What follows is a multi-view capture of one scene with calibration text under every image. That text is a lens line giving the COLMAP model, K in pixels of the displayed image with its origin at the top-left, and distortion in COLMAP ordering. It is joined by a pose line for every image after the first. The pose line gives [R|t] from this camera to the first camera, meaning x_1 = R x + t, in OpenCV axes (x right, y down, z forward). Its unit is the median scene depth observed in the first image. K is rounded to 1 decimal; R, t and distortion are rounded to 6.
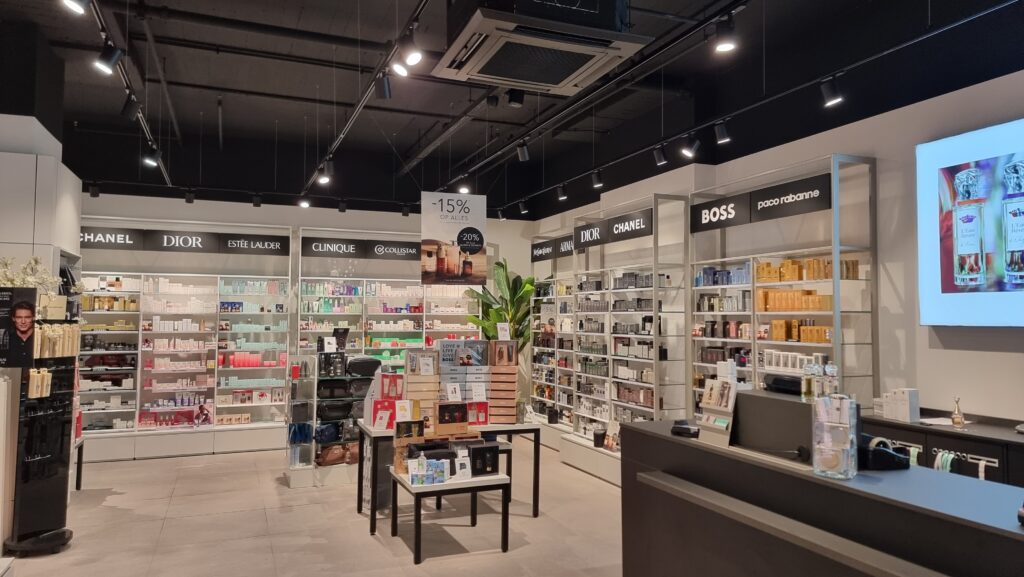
lens RADIAL K [[696.9, 0, 512.8], [0, 696.9, 280.7], [0, 0, 1]] dist [0.010461, -0.009416]
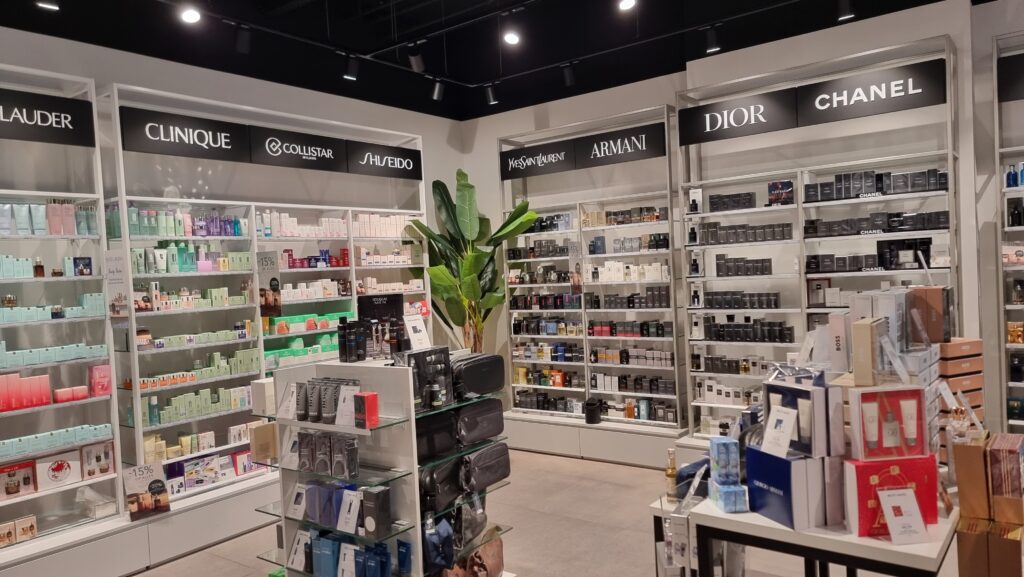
lens RADIAL K [[696.9, 0, 513.6], [0, 696.9, 296.8], [0, 0, 1]] dist [0.010461, -0.009416]
pose [[0.857212, -0.068235, 0.510423, -0.321443], [0.028579, 0.995958, 0.085148, 0.028435], [-0.514170, -0.058402, 0.855697, 0.473504]]
